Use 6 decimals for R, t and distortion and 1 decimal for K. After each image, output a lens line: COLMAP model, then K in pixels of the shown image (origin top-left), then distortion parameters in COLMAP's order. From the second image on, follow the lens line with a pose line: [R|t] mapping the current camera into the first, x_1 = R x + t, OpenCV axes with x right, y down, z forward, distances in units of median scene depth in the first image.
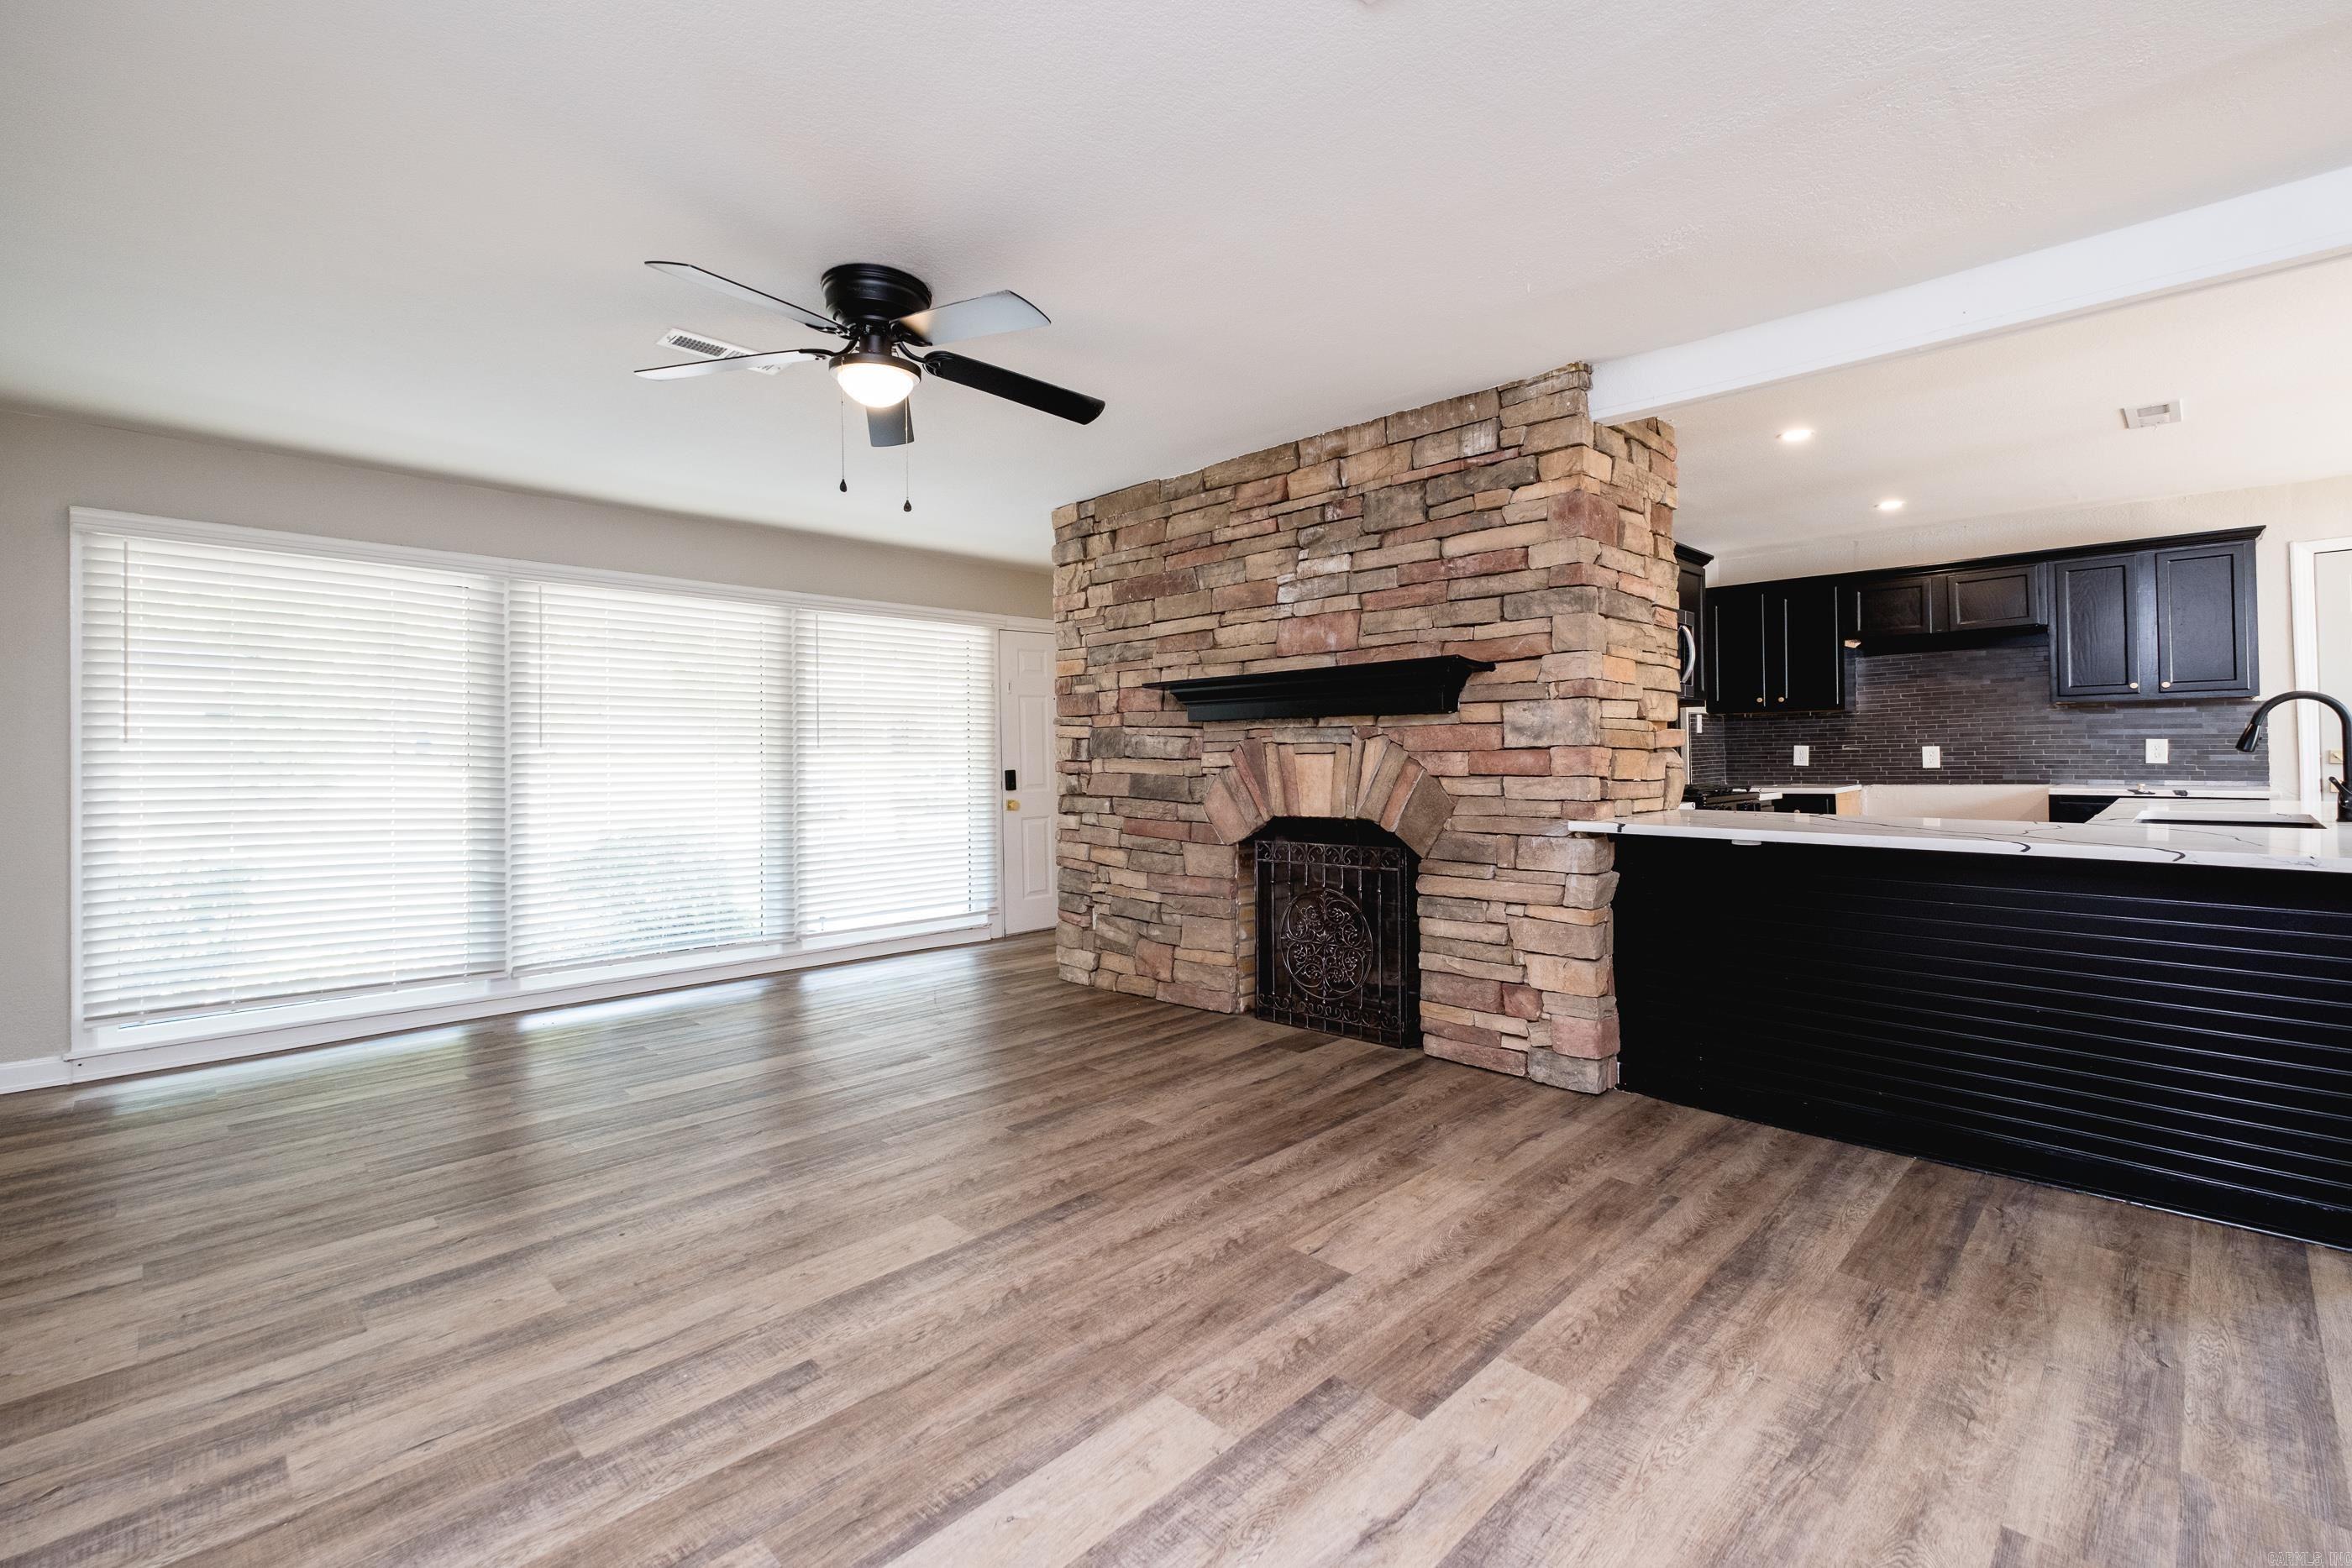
lens RADIAL K [[1019.2, 0, 1183.9], [0, 1019.2, 741.0], [0, 0, 1]] dist [0.009685, -0.005679]
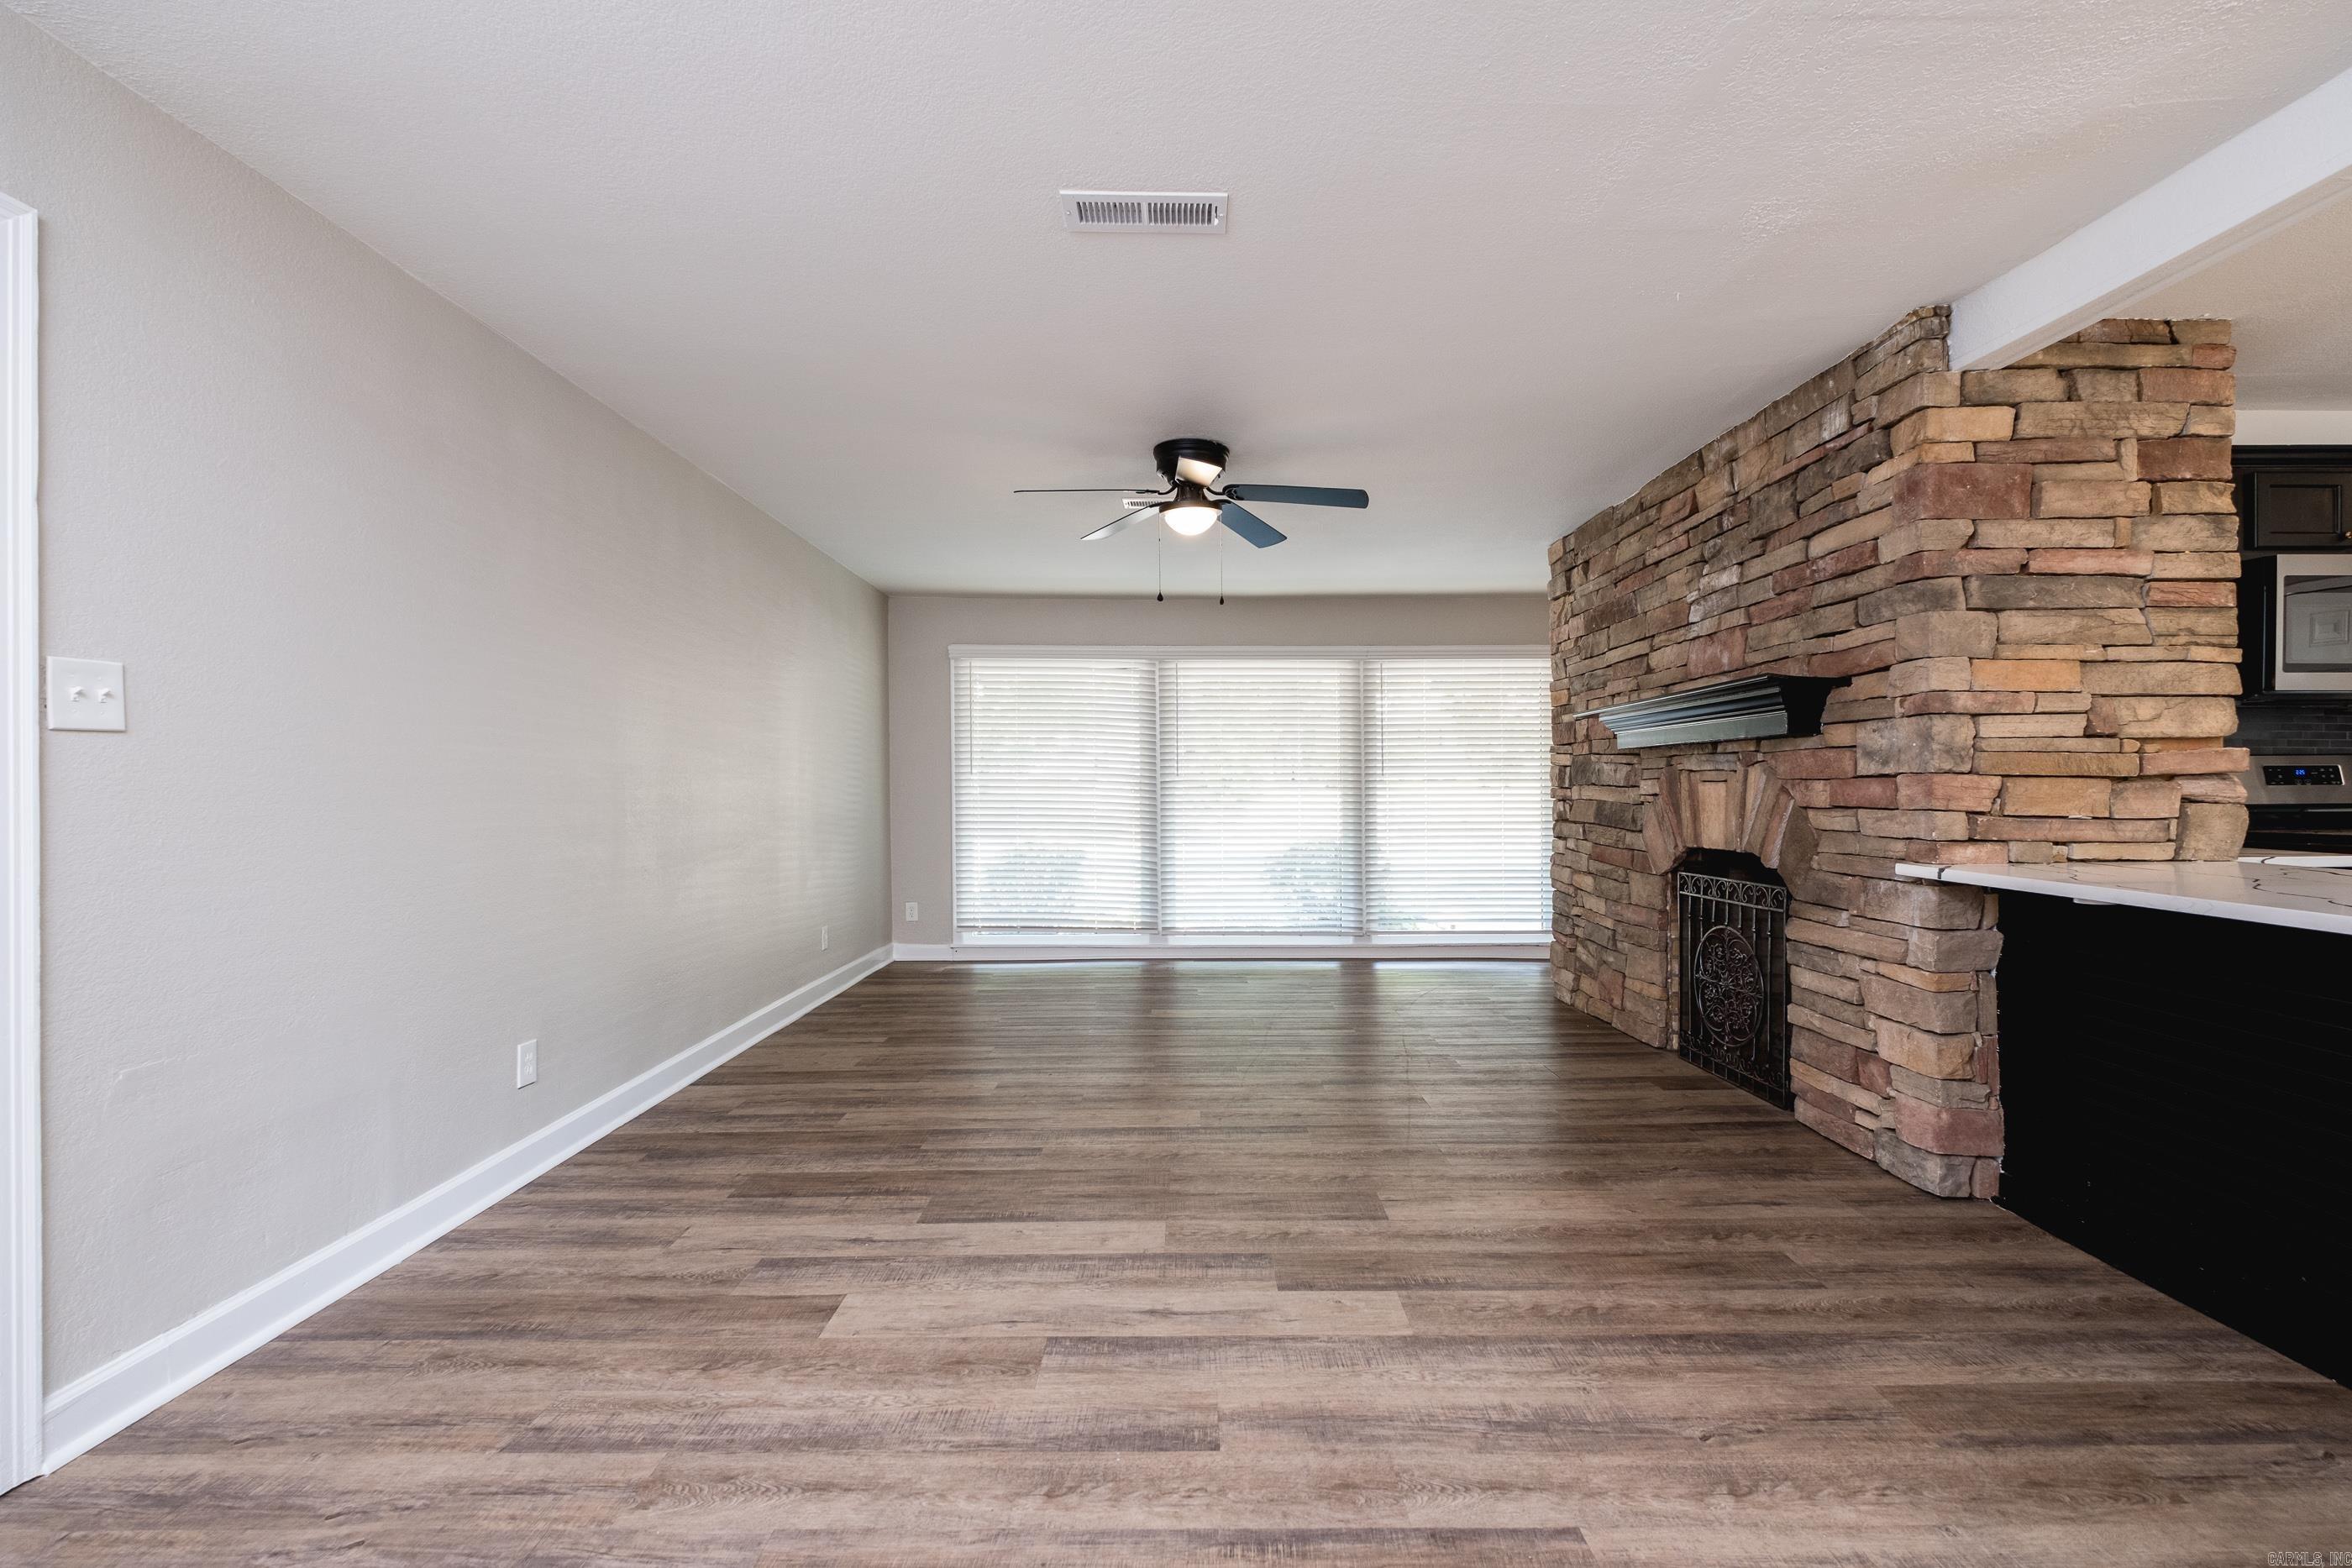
lens RADIAL K [[1019.2, 0, 1195.9], [0, 1019.2, 779.3], [0, 0, 1]] dist [0.009685, -0.005679]
pose [[0.717433, -0.000797, -0.696627, 0.495926], [0.011075, 0.999886, 0.010262, -0.005240], [0.696540, -0.015077, 0.717360, -0.005170]]
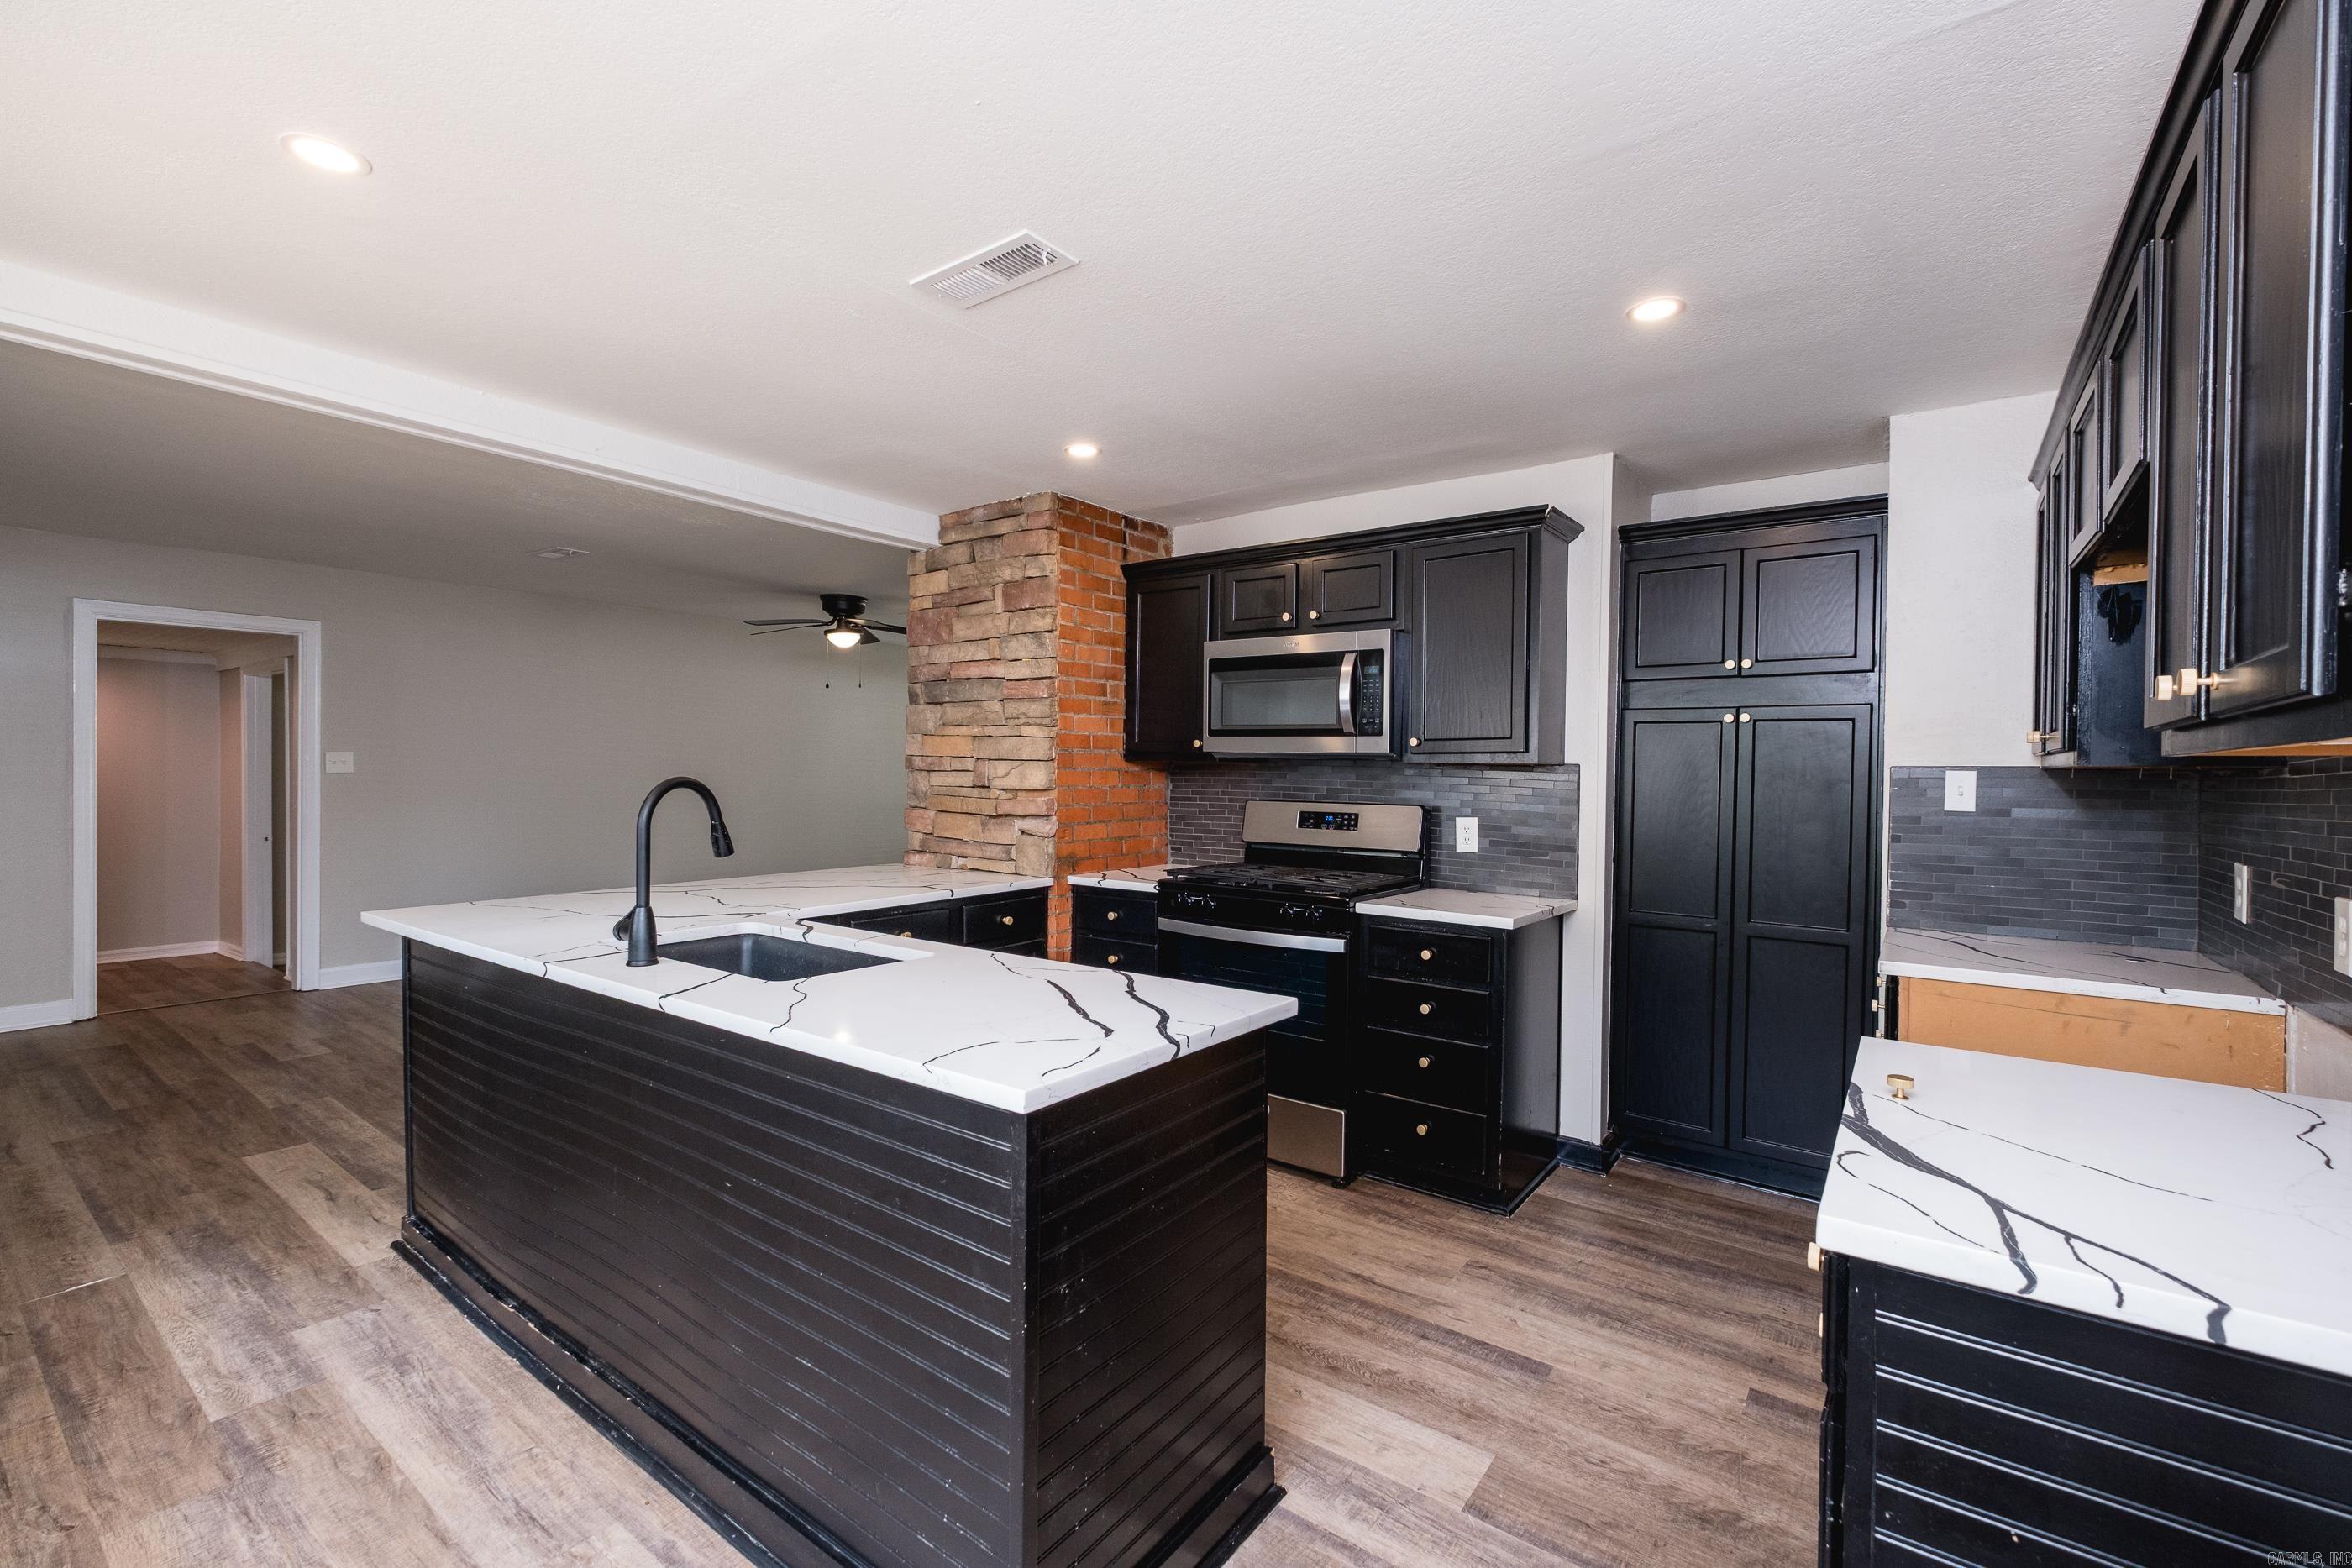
lens RADIAL K [[1019.2, 0, 1175.0], [0, 1019.2, 773.5], [0, 0, 1]] dist [0.009685, -0.005679]
pose [[0.123049, 0.015047, -0.992287, 1.584106], [-0.000702, 0.999886, 0.015075, -0.053680], [0.992400, -0.001158, 0.123045, 1.076070]]
